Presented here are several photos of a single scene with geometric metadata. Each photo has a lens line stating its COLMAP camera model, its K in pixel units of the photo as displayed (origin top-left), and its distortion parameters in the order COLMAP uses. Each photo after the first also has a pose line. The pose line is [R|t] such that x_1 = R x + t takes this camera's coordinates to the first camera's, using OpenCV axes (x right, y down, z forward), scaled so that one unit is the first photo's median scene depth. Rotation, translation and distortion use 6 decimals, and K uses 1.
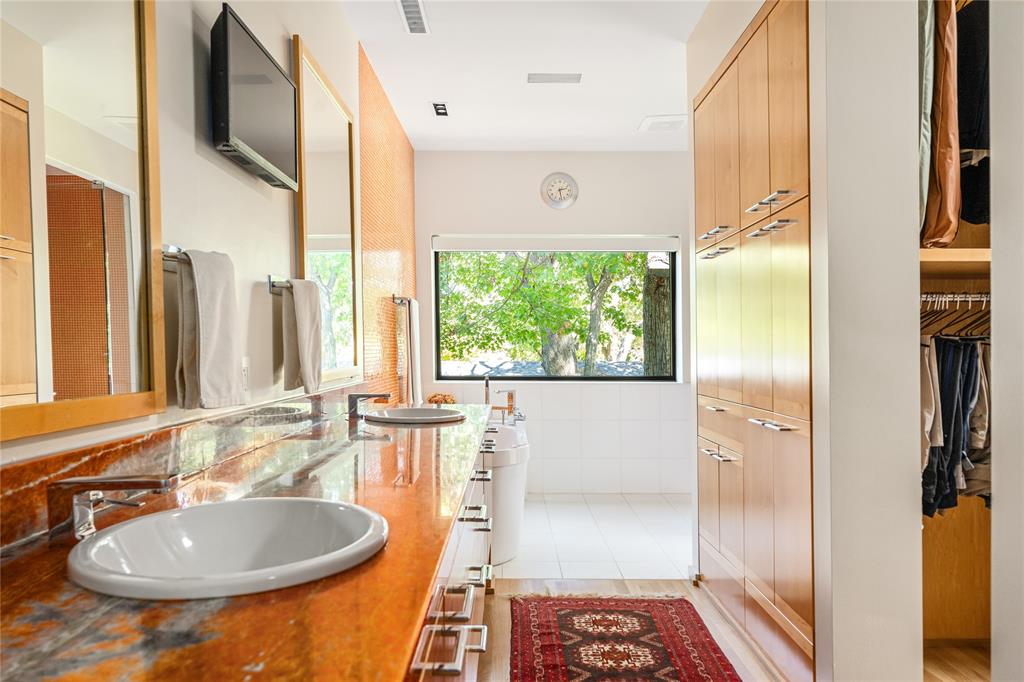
lens RADIAL K [[728.2, 0, 500.5], [0, 728.2, 362.4], [0, 0, 1]] dist [0.009635, -0.002186]
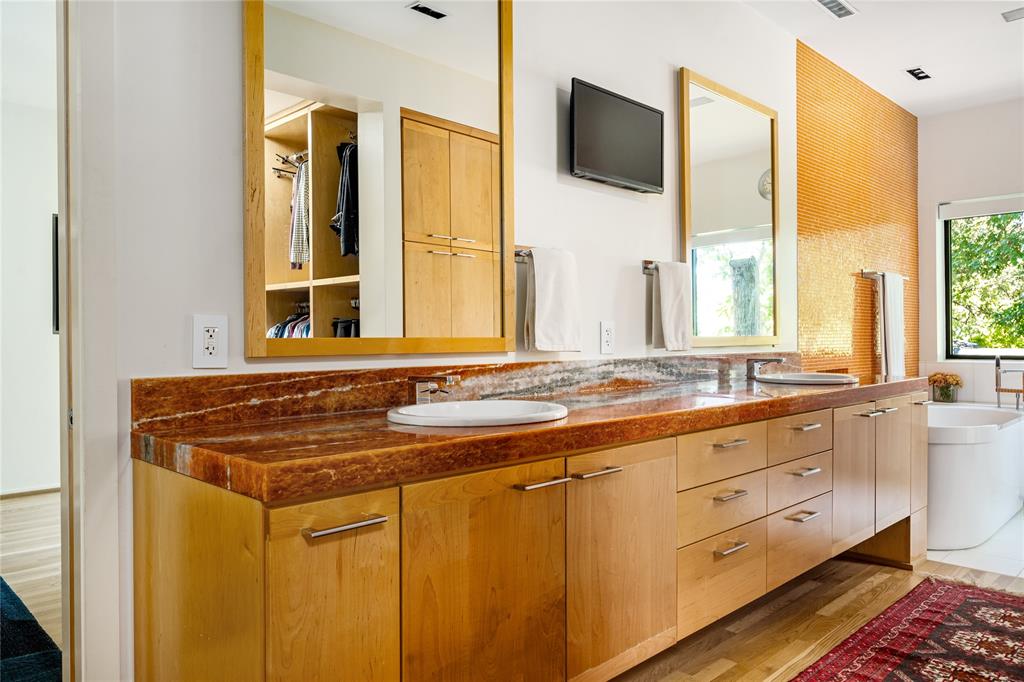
lens RADIAL K [[701.0, 0, 511.5], [0, 701.0, 340.3], [0, 0, 1]] dist [-0.001327, -0.000734]
pose [[0.714945, 0.000505, -0.699181, 0.301907], [-0.009734, 0.999910, -0.009232, 0.028892], [0.699113, 0.013406, 0.714885, -0.048728]]
